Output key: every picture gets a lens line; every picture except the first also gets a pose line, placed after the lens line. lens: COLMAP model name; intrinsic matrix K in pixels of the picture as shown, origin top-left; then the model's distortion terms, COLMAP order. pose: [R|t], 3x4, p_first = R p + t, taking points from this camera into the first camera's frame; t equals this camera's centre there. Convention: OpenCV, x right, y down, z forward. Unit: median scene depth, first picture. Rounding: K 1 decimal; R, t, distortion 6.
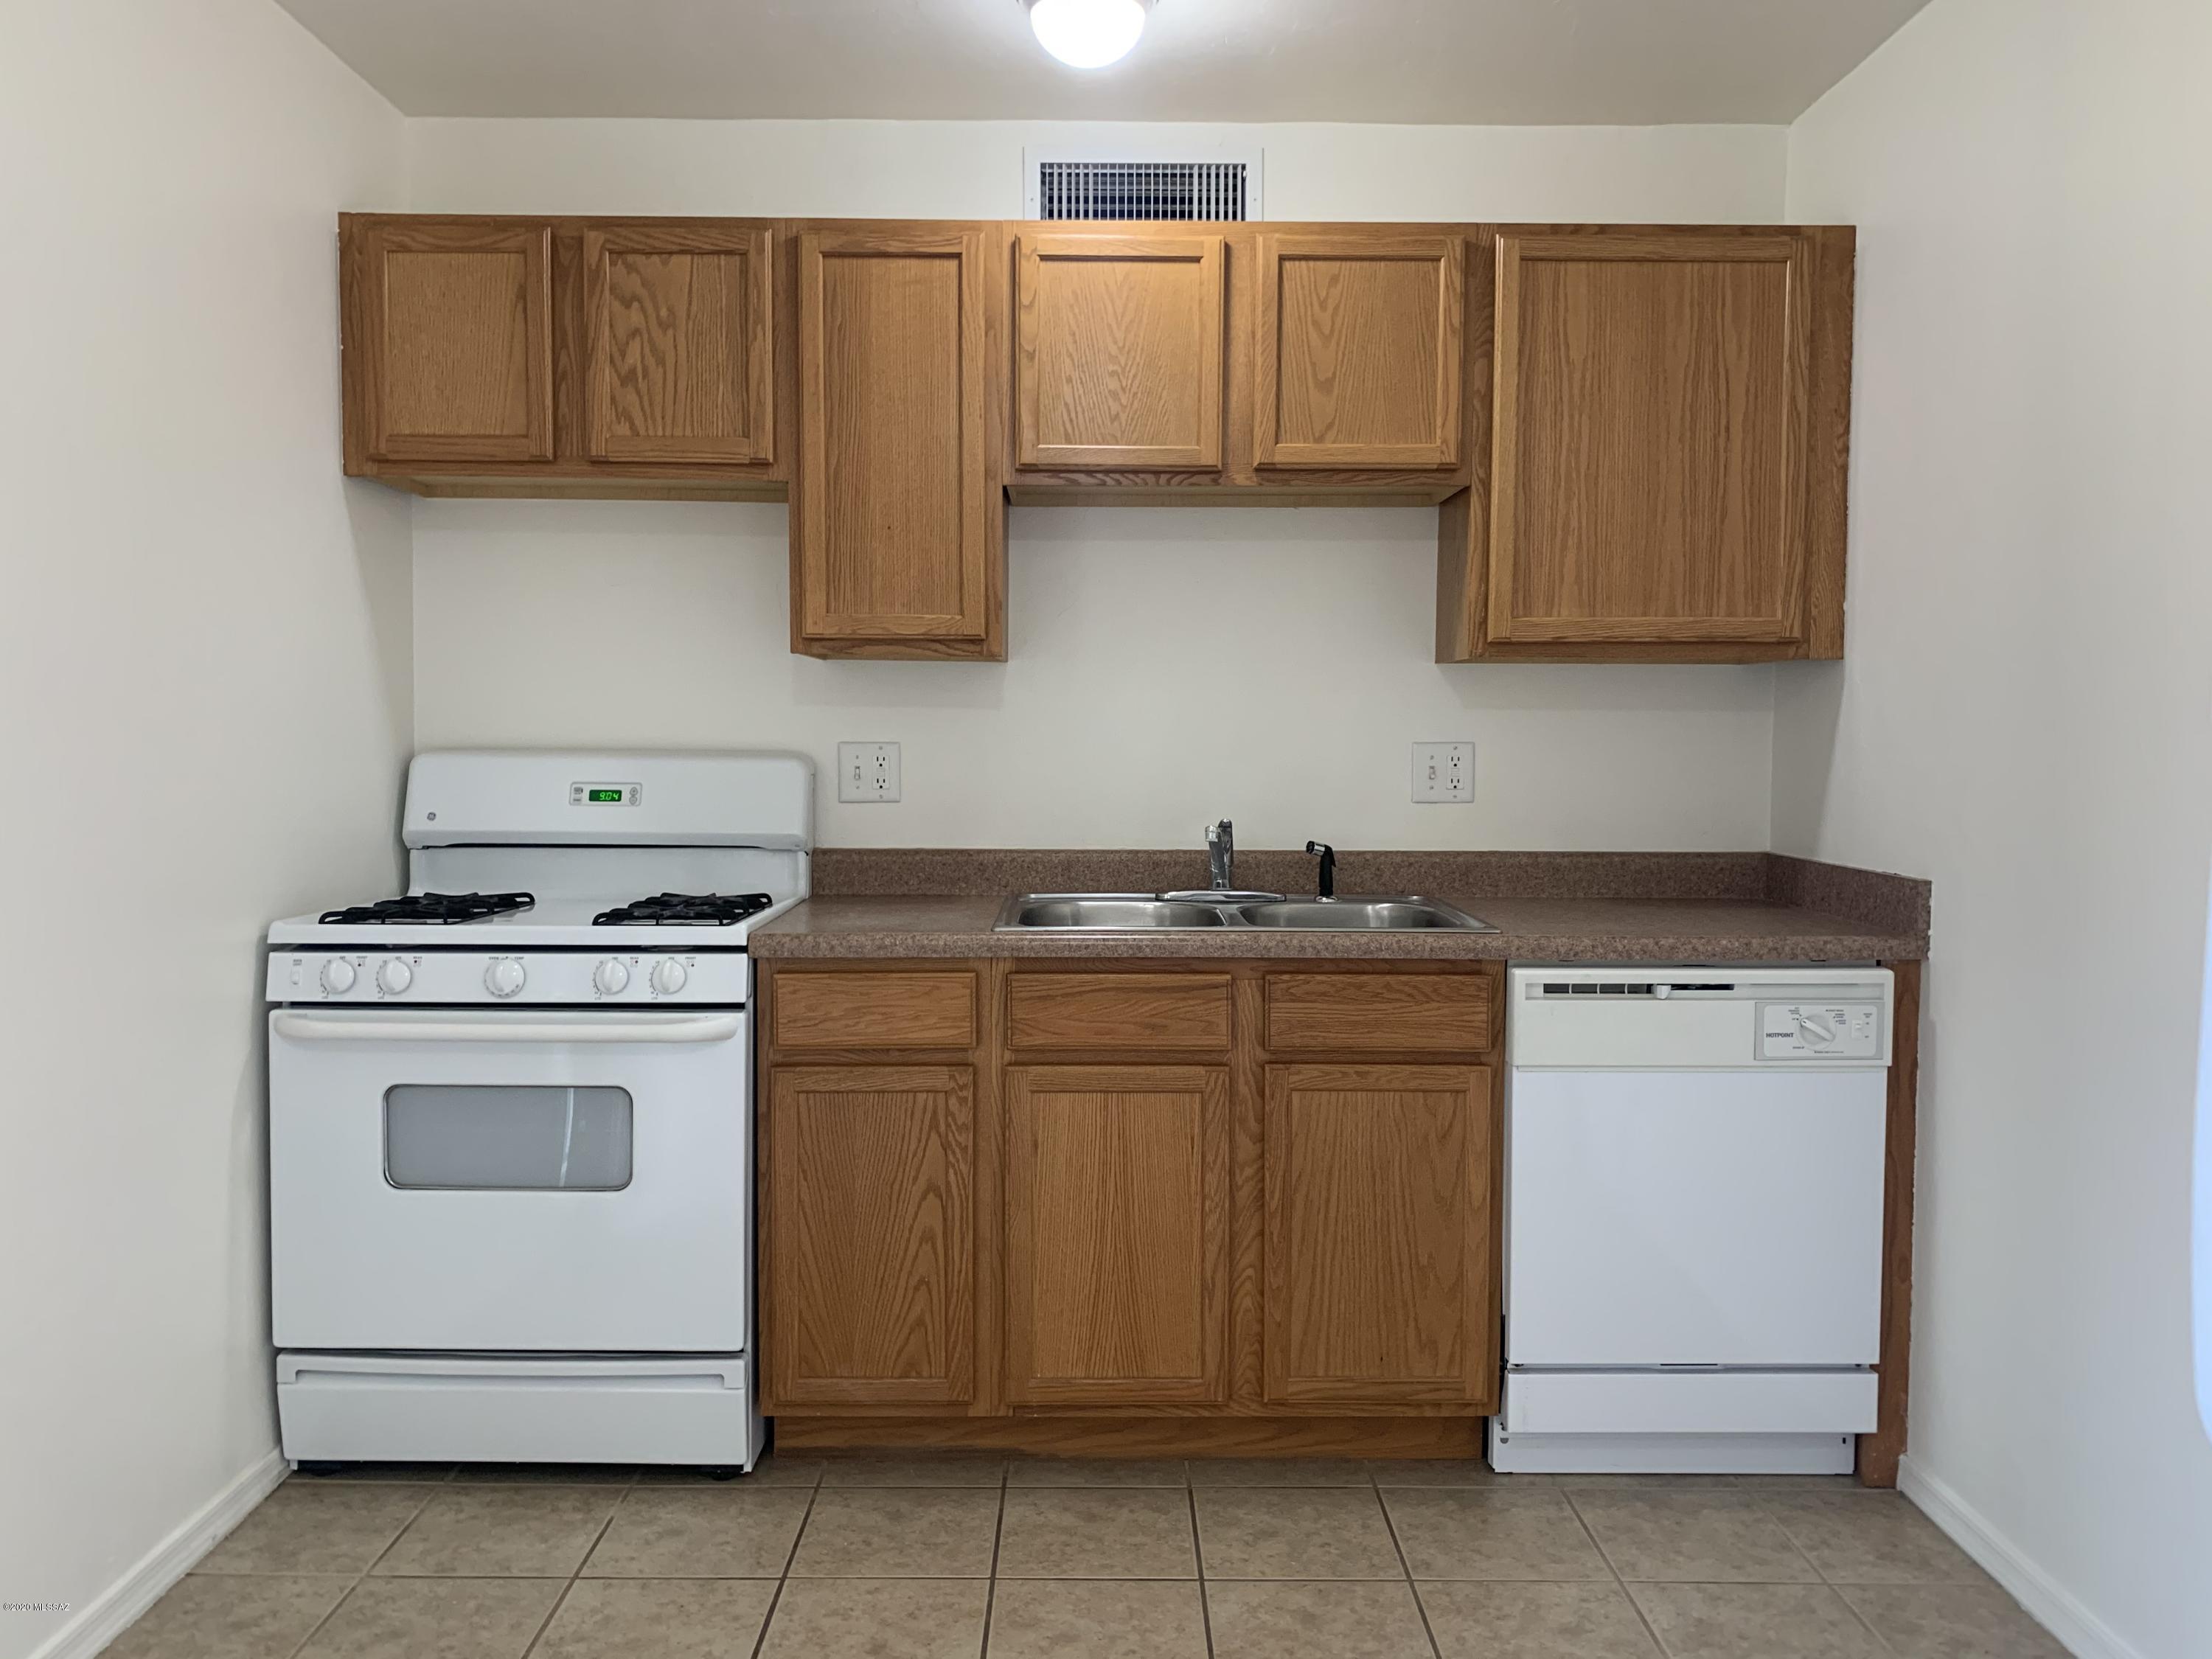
lens RADIAL K [[1731.2, 0, 1055.6], [0, 1731.2, 817.6], [0, 0, 1]] dist [0.093192, -0.179859]
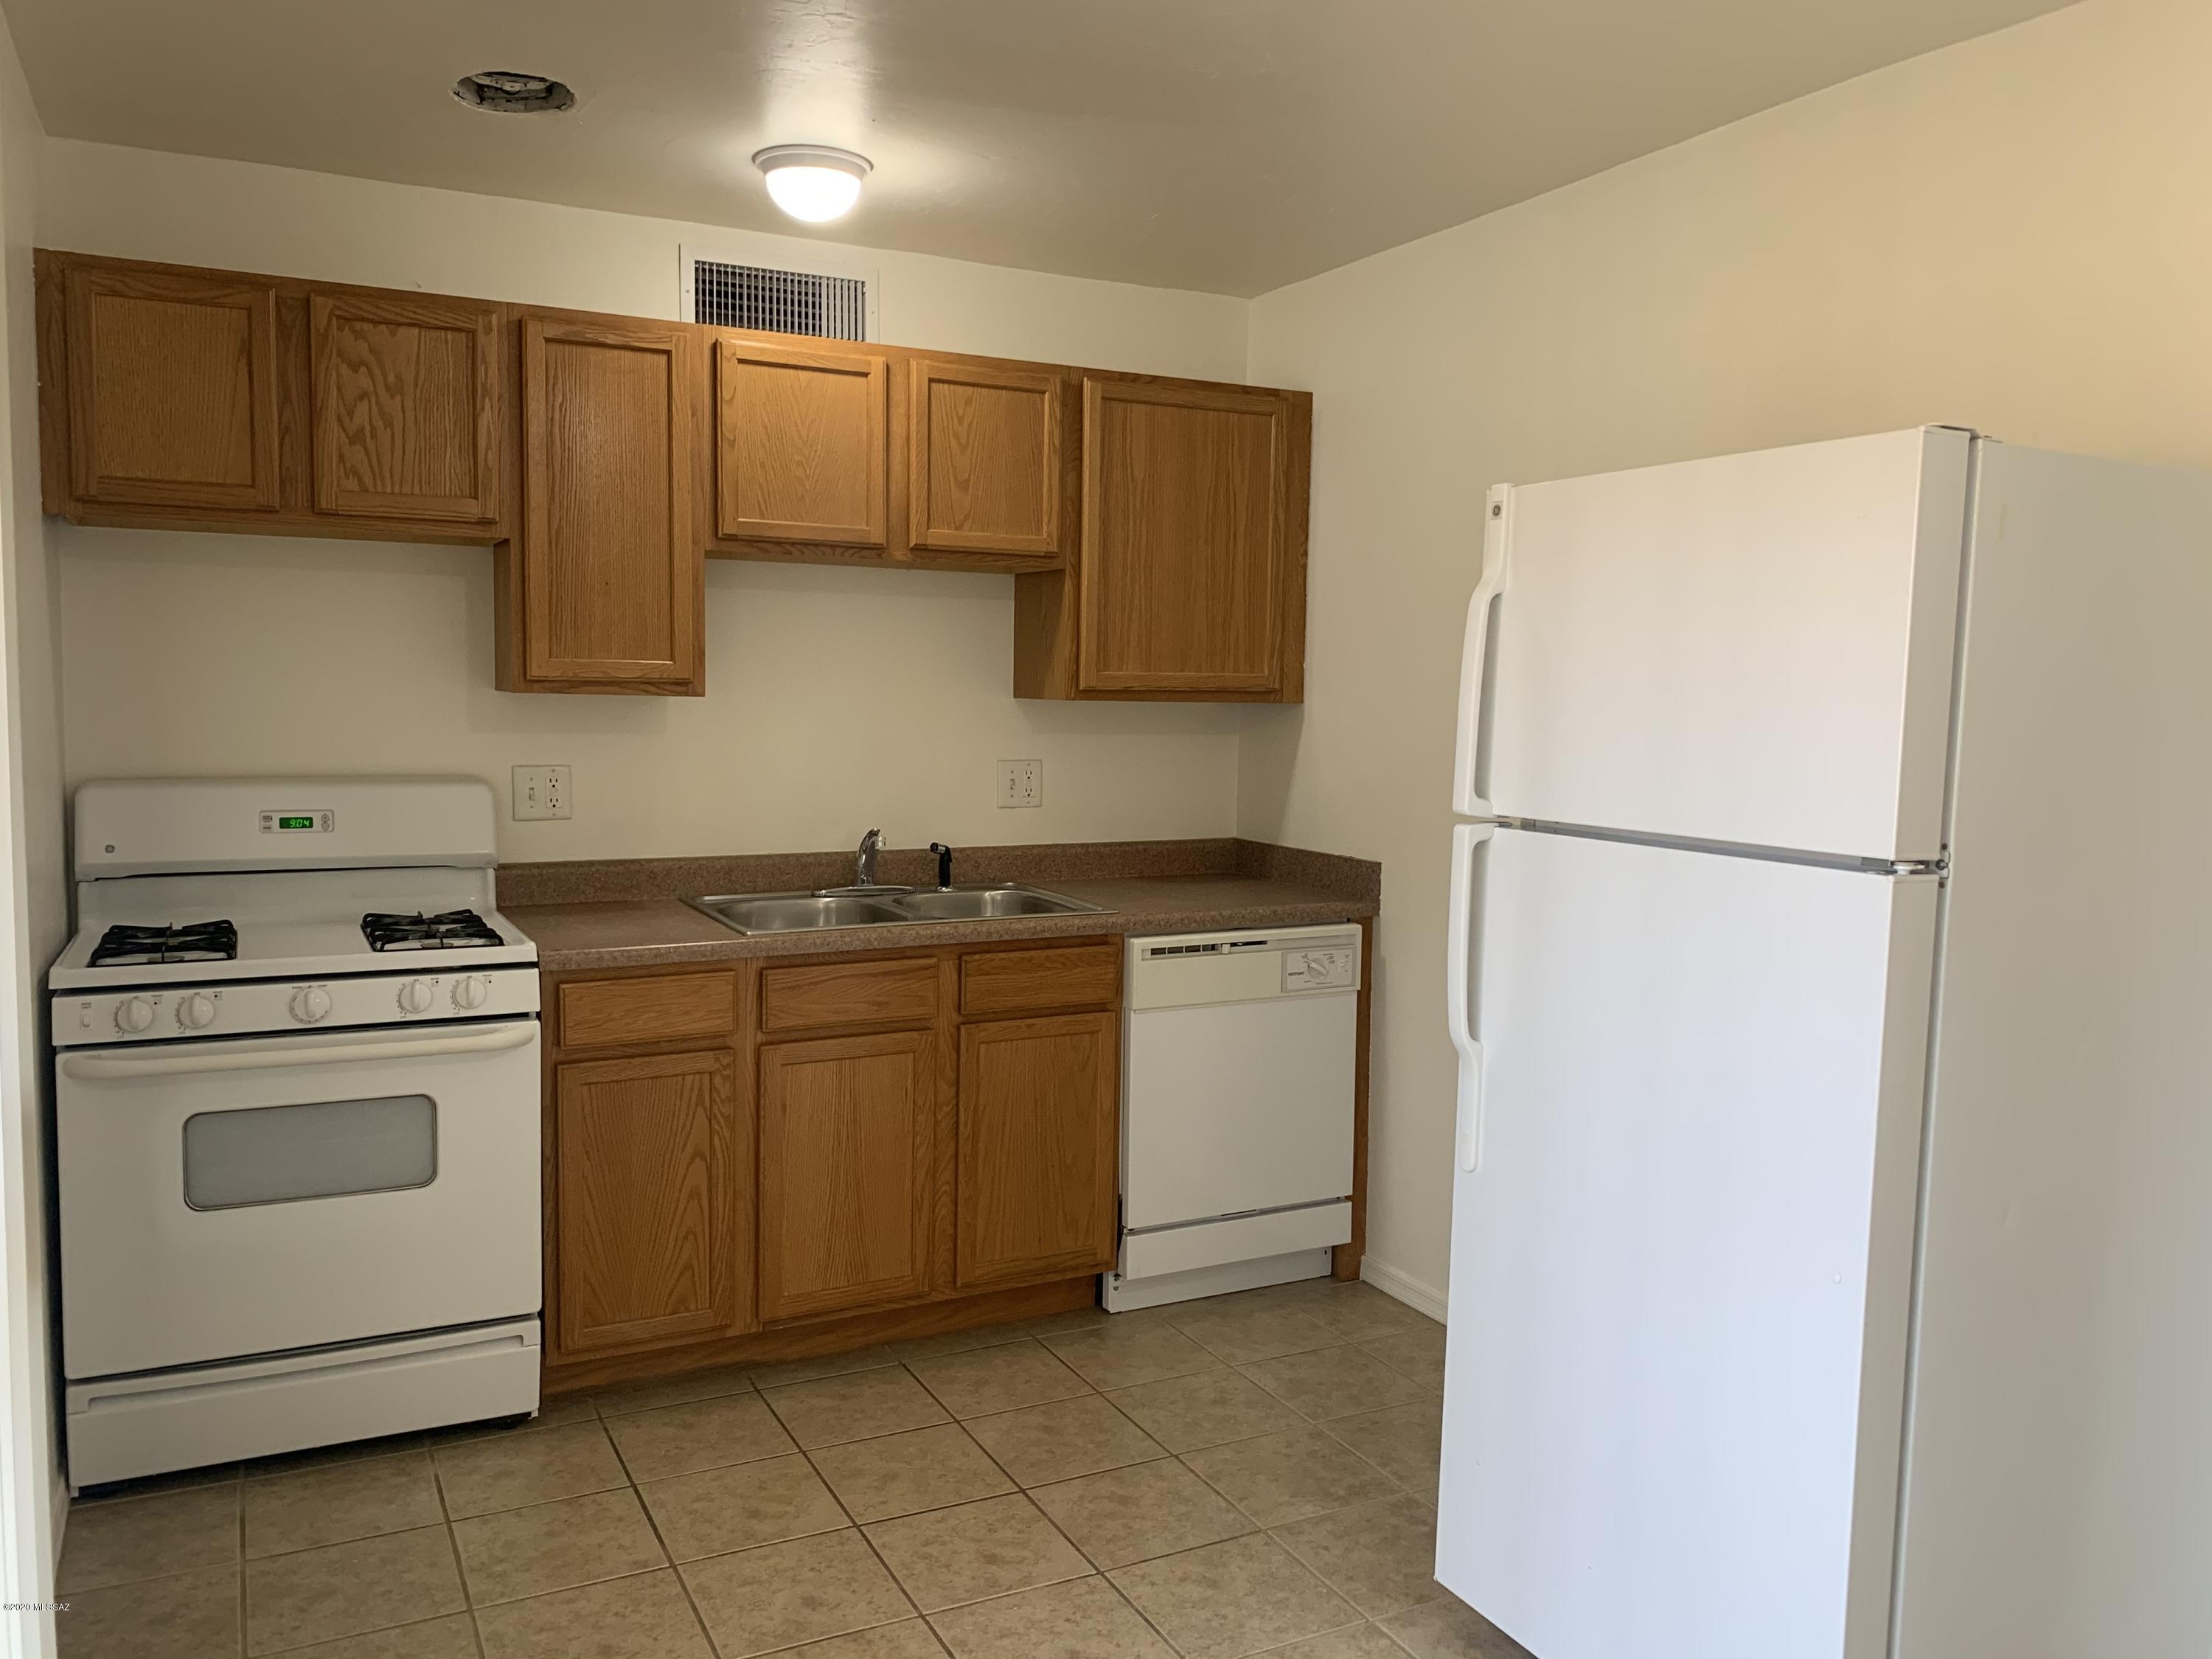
lens RADIAL K [[1701.8, 0, 1107.6], [0, 1701.8, 817.4], [0, 0, 1]] dist [0.046970, -0.060010]
pose [[0.891245, -0.027769, 0.452672, -0.318962], [0.013695, 0.999316, 0.034339, -0.048882], [-0.453316, -0.024405, 0.891016, -0.151339]]
